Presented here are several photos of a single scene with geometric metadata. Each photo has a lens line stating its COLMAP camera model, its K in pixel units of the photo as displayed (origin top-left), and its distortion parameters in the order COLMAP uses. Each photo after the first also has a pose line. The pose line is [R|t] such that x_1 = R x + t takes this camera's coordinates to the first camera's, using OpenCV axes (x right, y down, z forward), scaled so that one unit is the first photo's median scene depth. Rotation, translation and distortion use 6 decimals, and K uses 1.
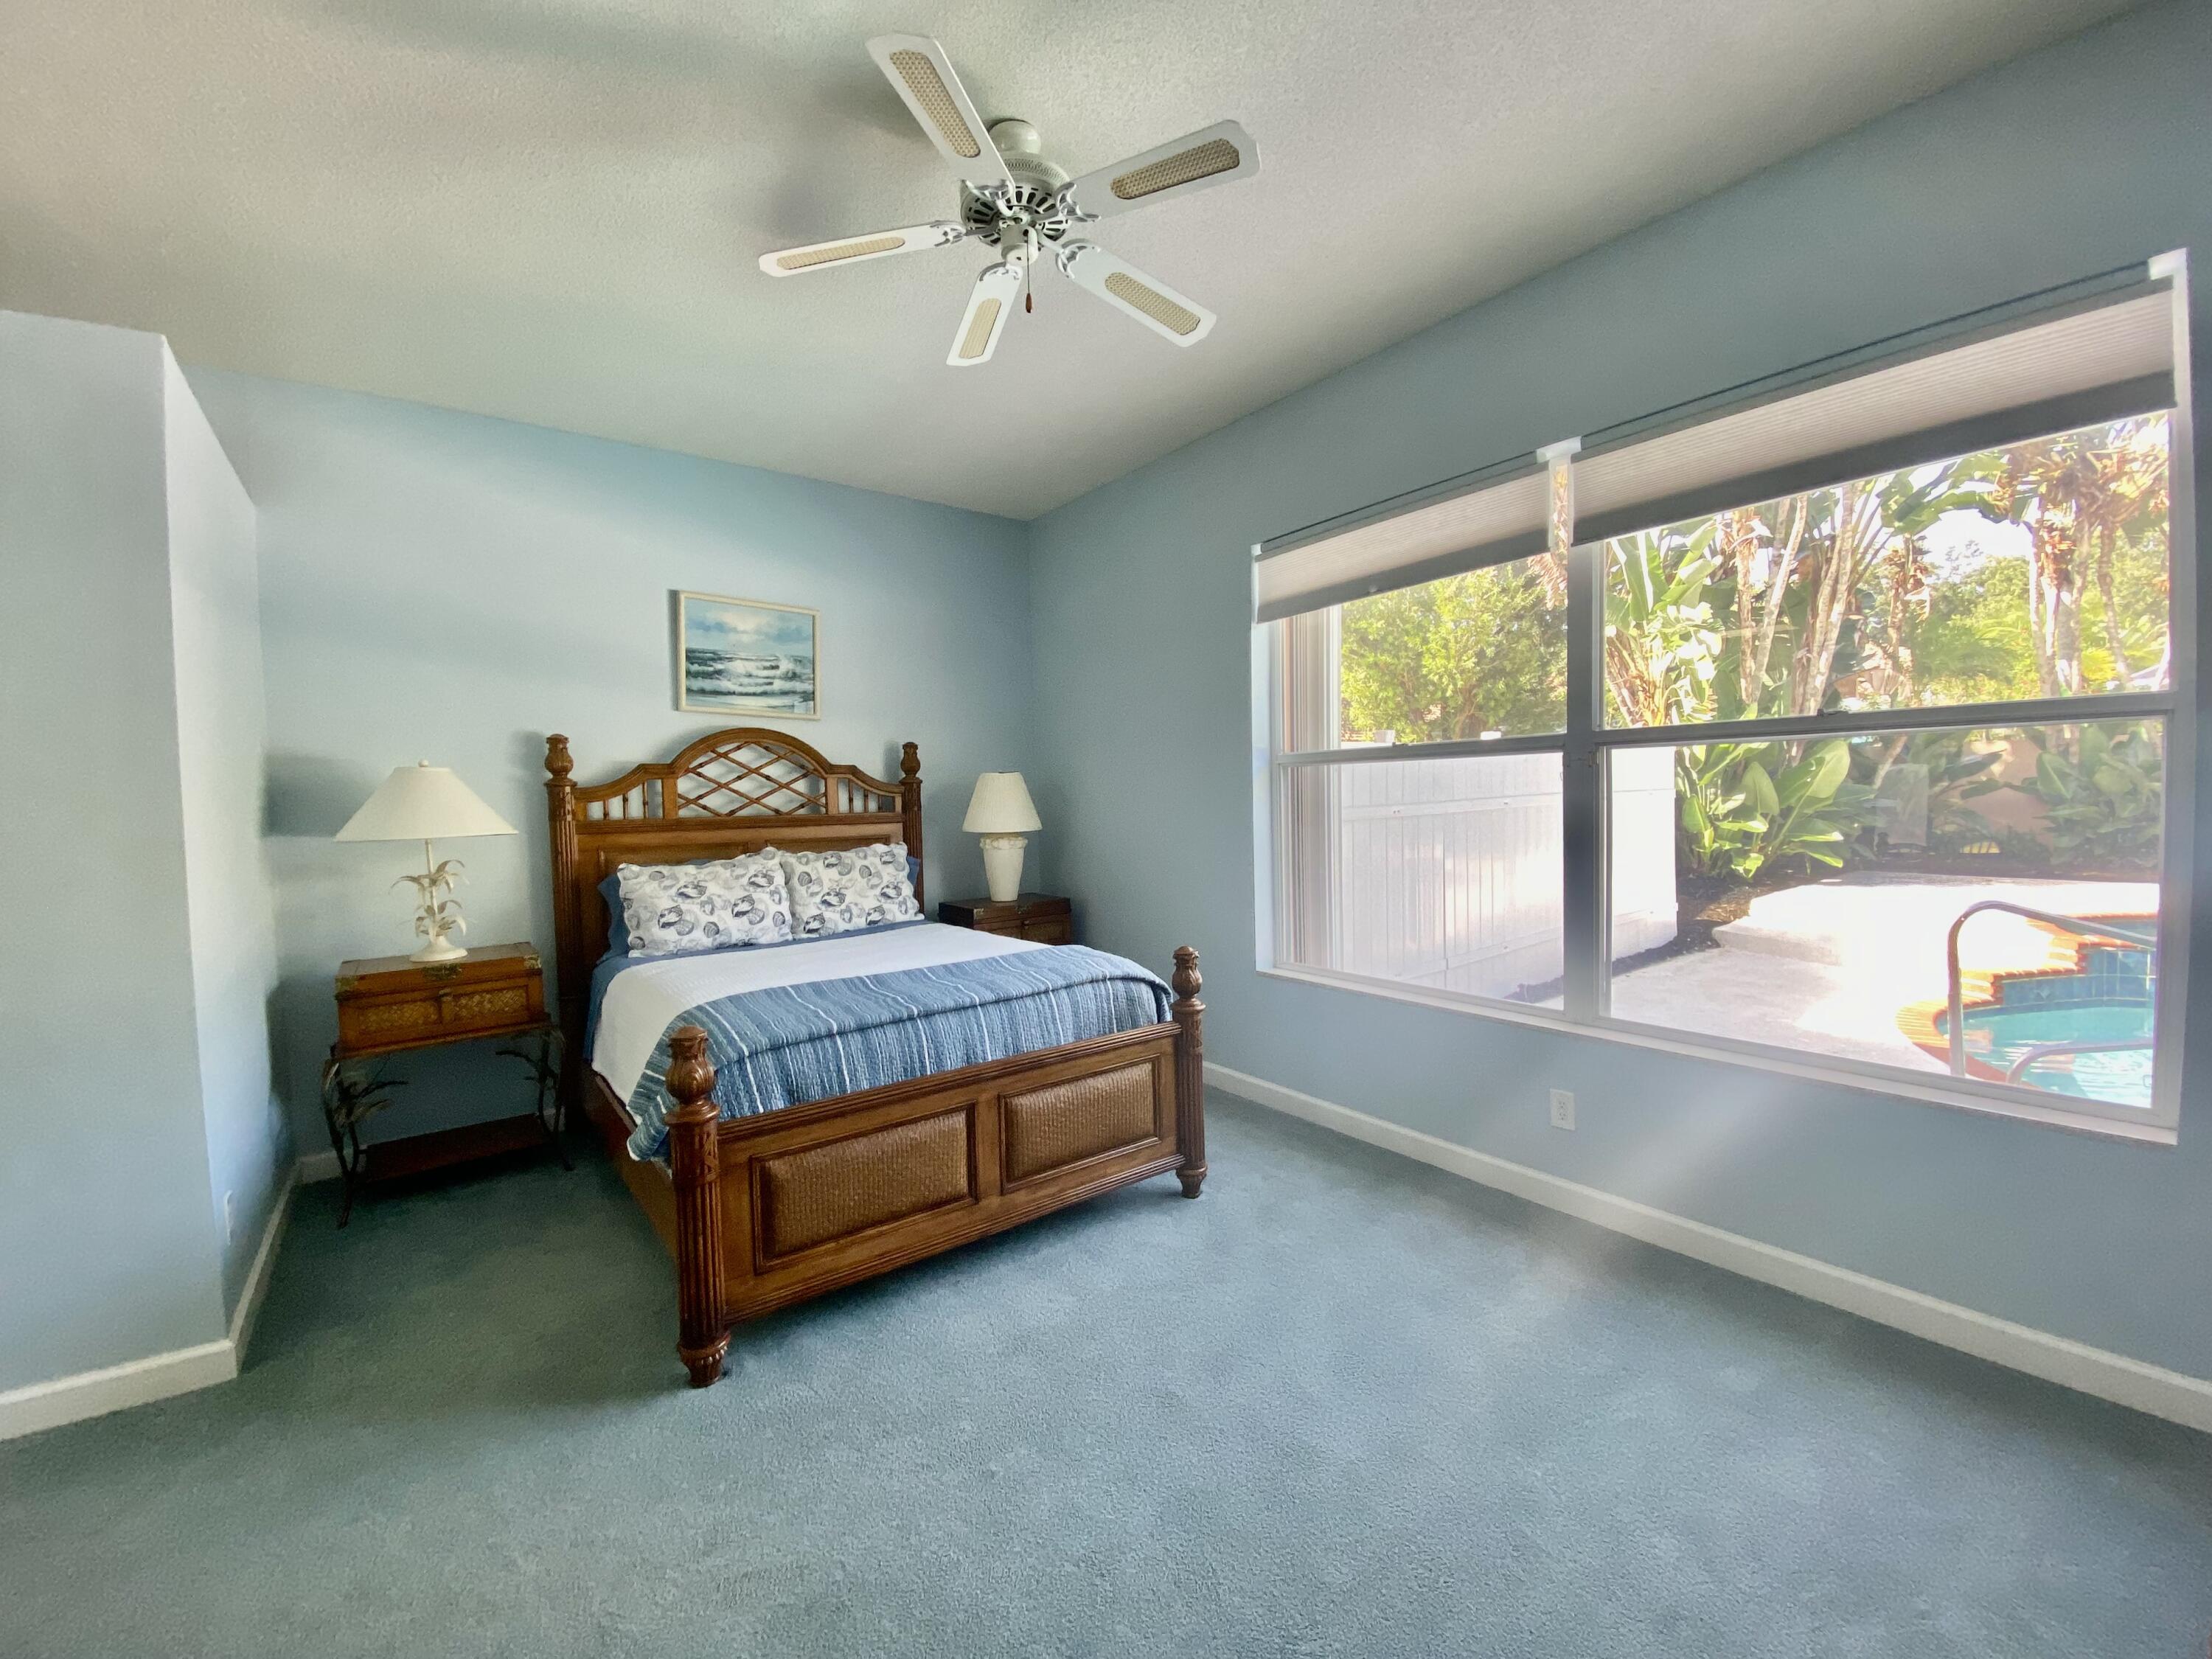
lens RADIAL K [[900.6, 0, 1116.6], [0, 900.6, 833.5], [0, 0, 1]] dist [0.007721, -0.017654]
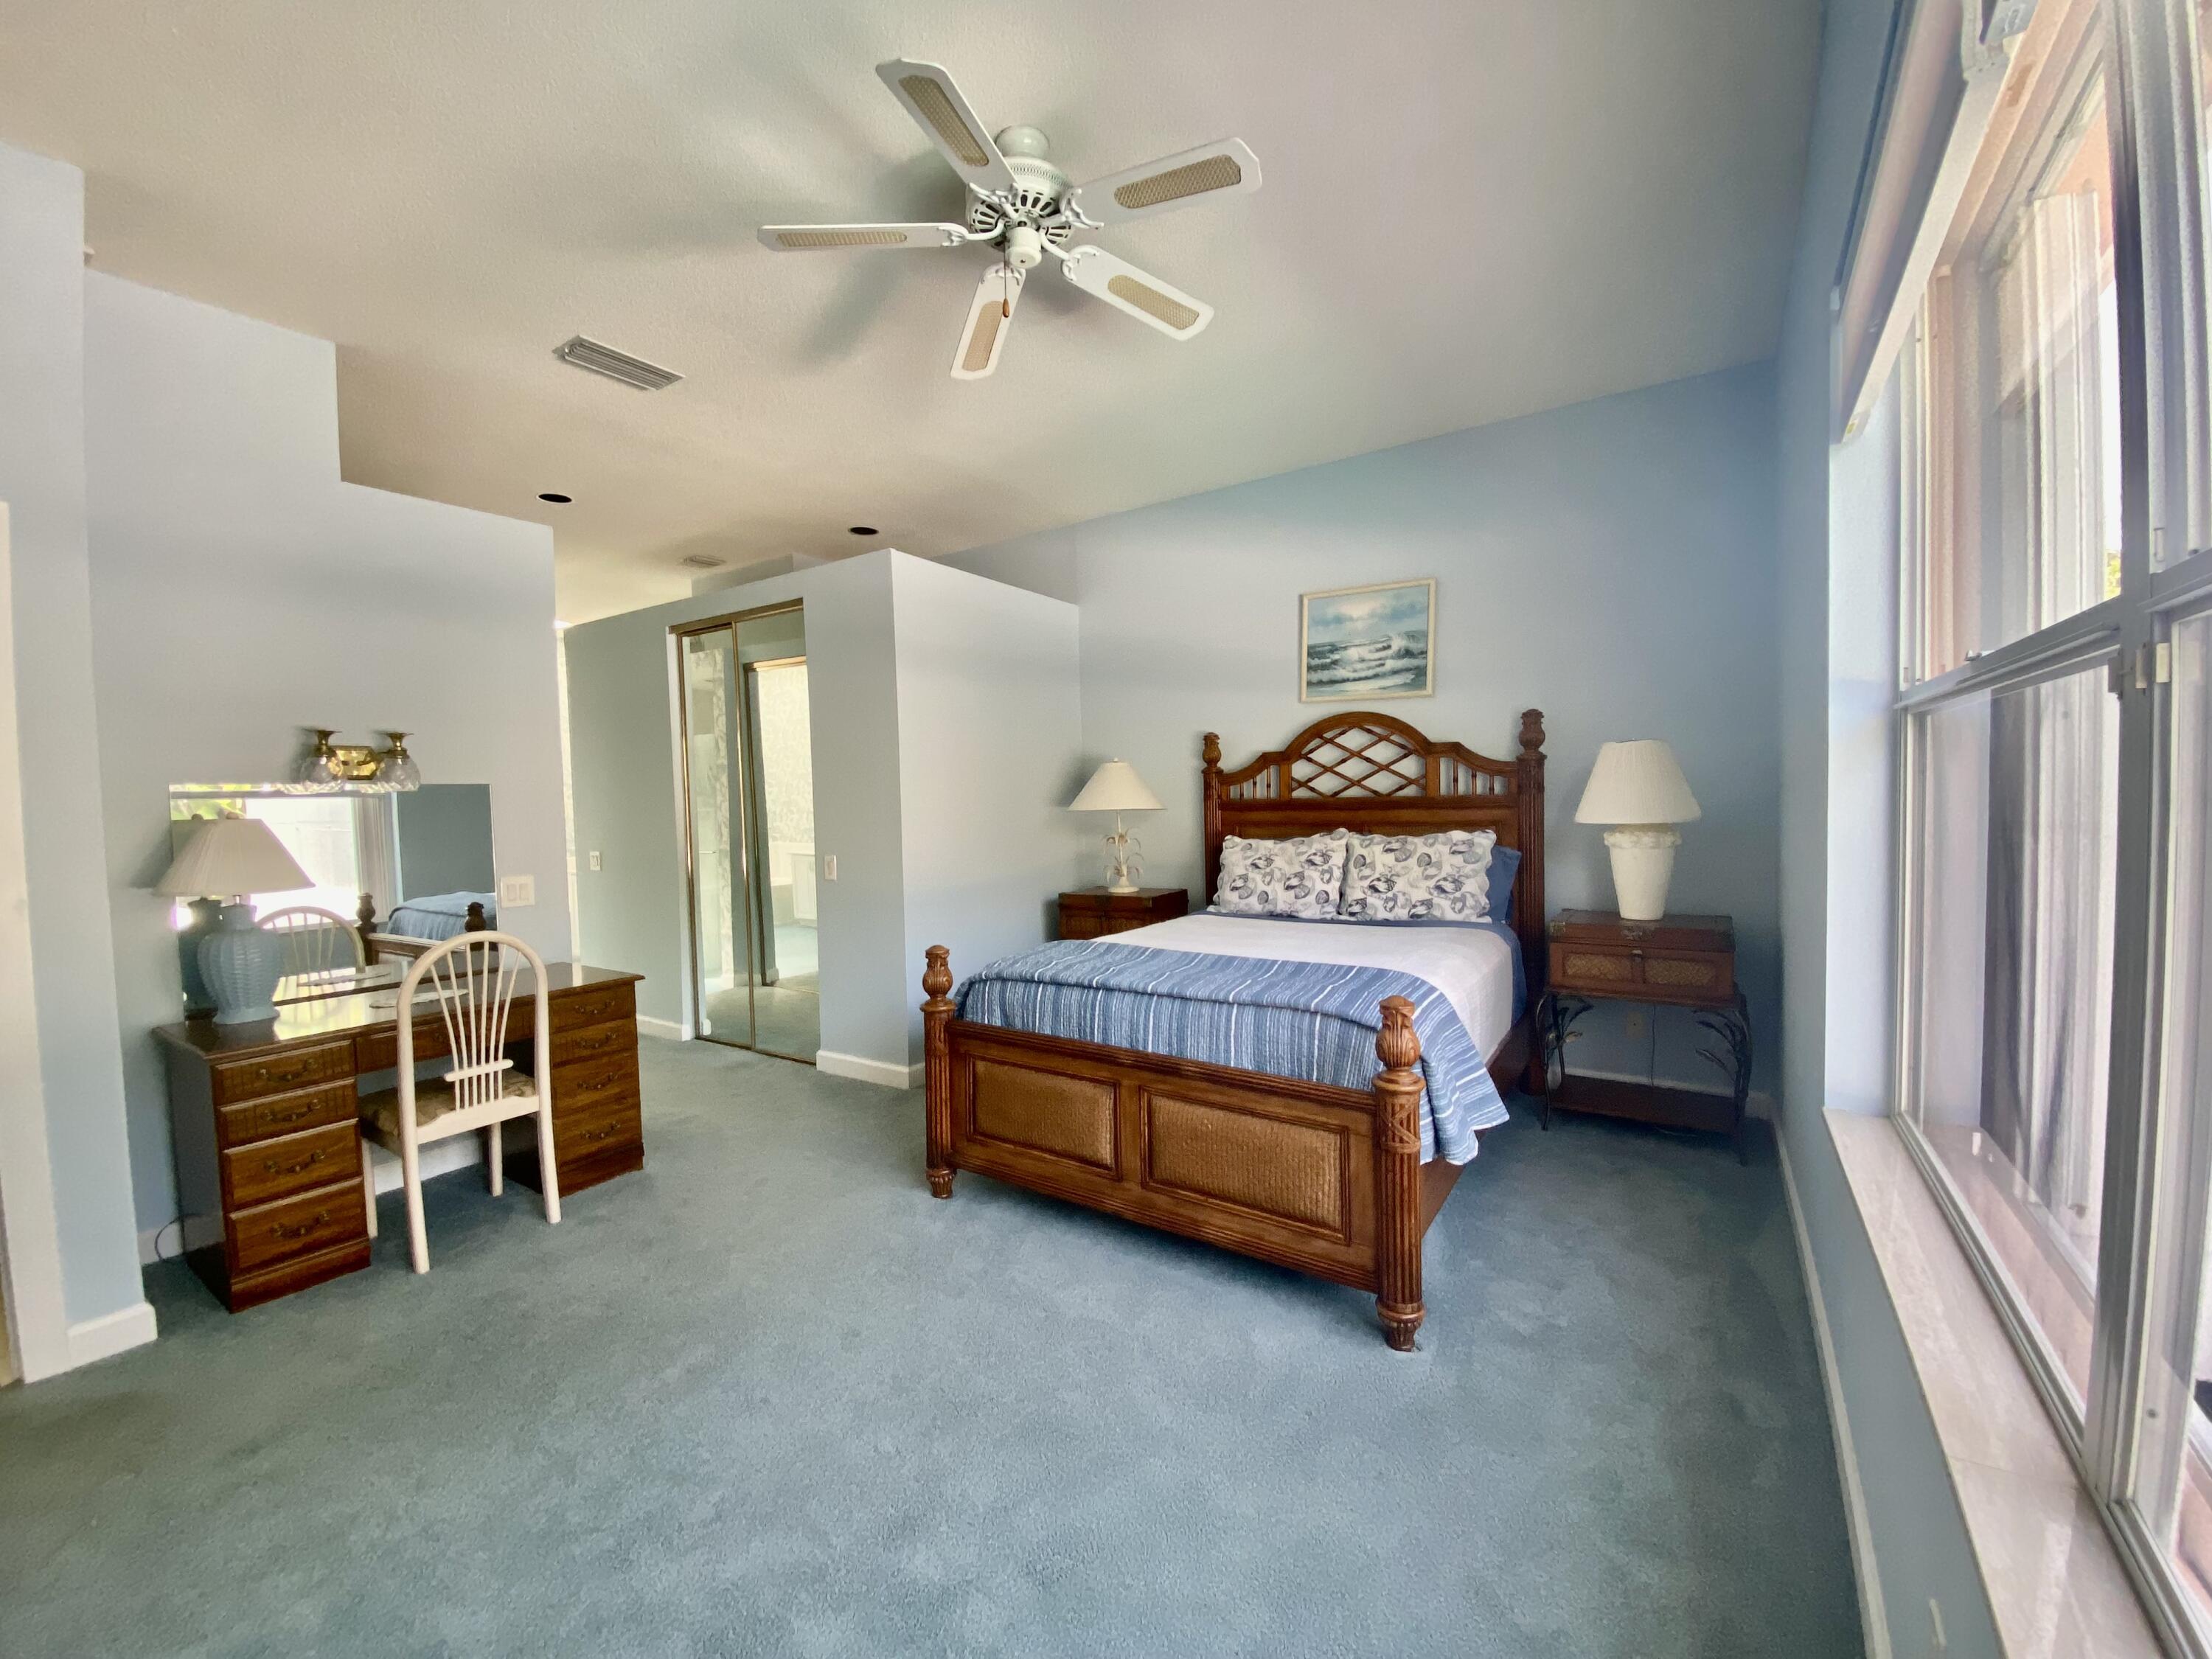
lens RADIAL K [[881.1, 0, 1105.5], [0, 881.1, 835.1], [0, 0, 1]] dist [0.067997, -0.015935]
pose [[0.296020, 0.056548, -0.953506, 0.502282], [-0.023263, 0.998377, 0.051987, -0.023308], [0.954899, 0.006792, 0.296855, 0.438517]]
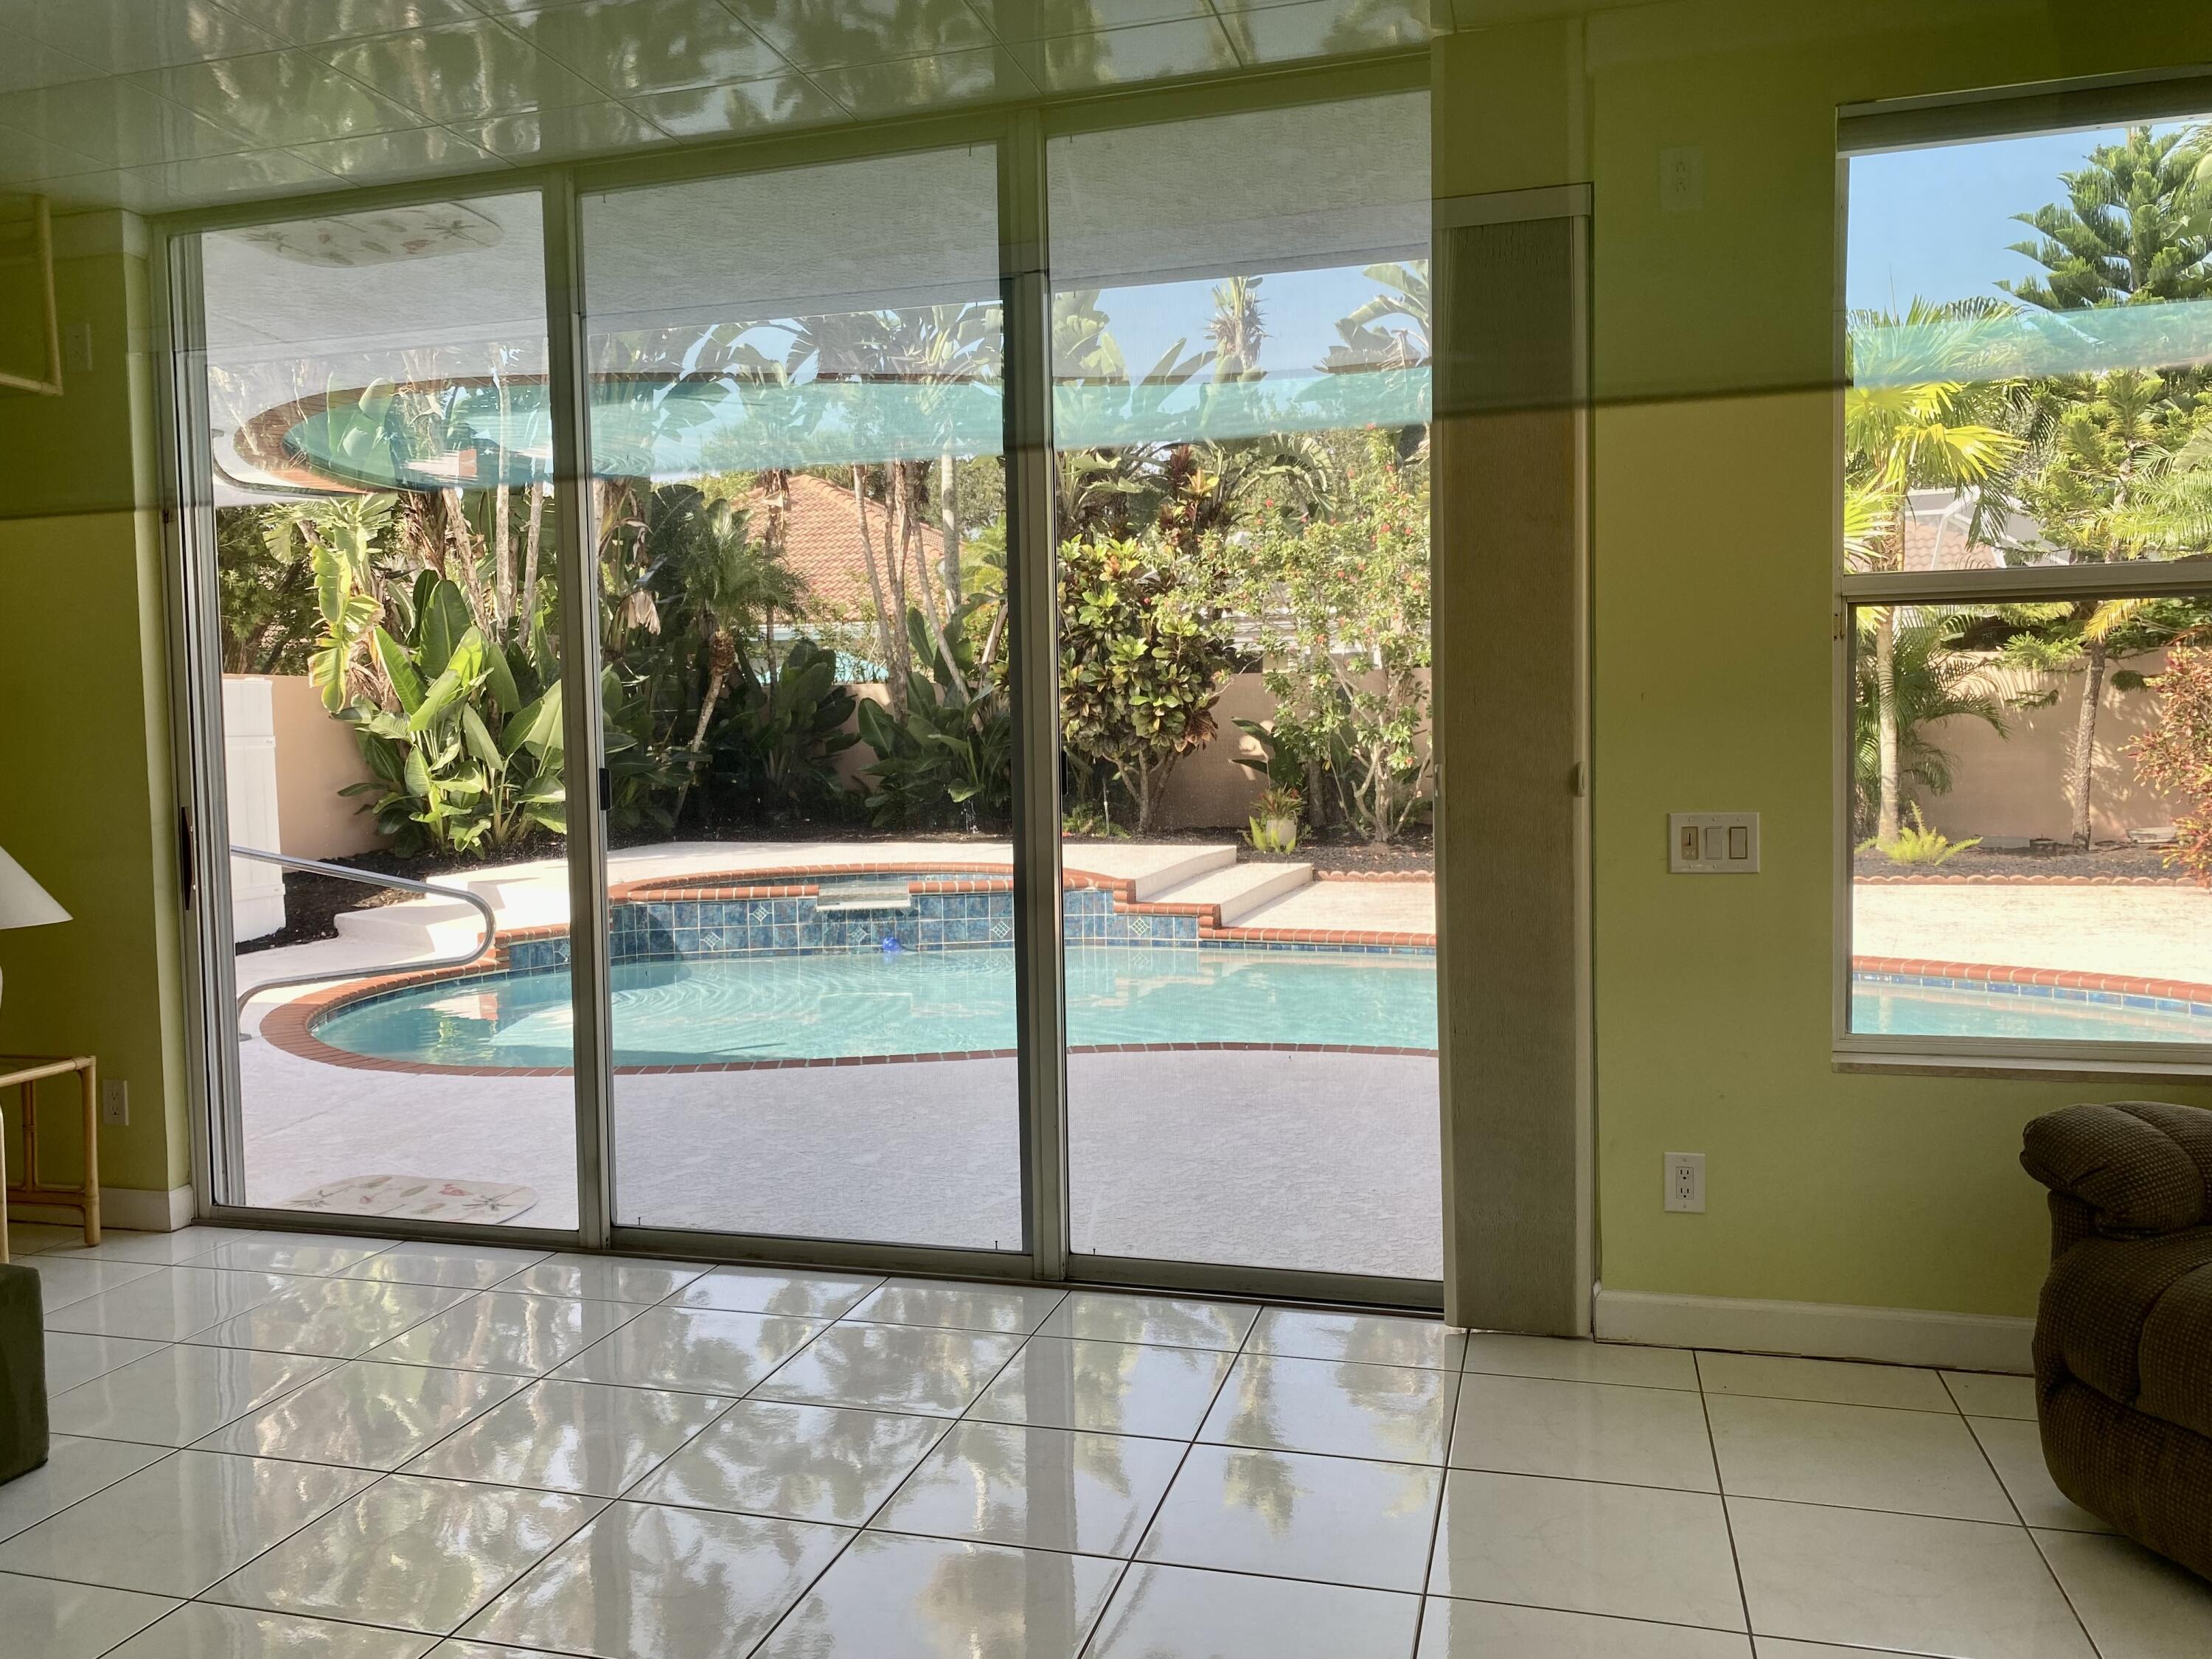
lens RADIAL K [[1666.8, 0, 1106.0], [0, 1666.8, 829.5], [0, 0, 1]] dist [0.016215, 0.000436]
pose [[0.810737, -0.029200, 0.584682, 0.641756], [0.024540, 0.999573, 0.015892, 0.044161], [-0.584896, 0.001463, 0.811107, -1.091094]]
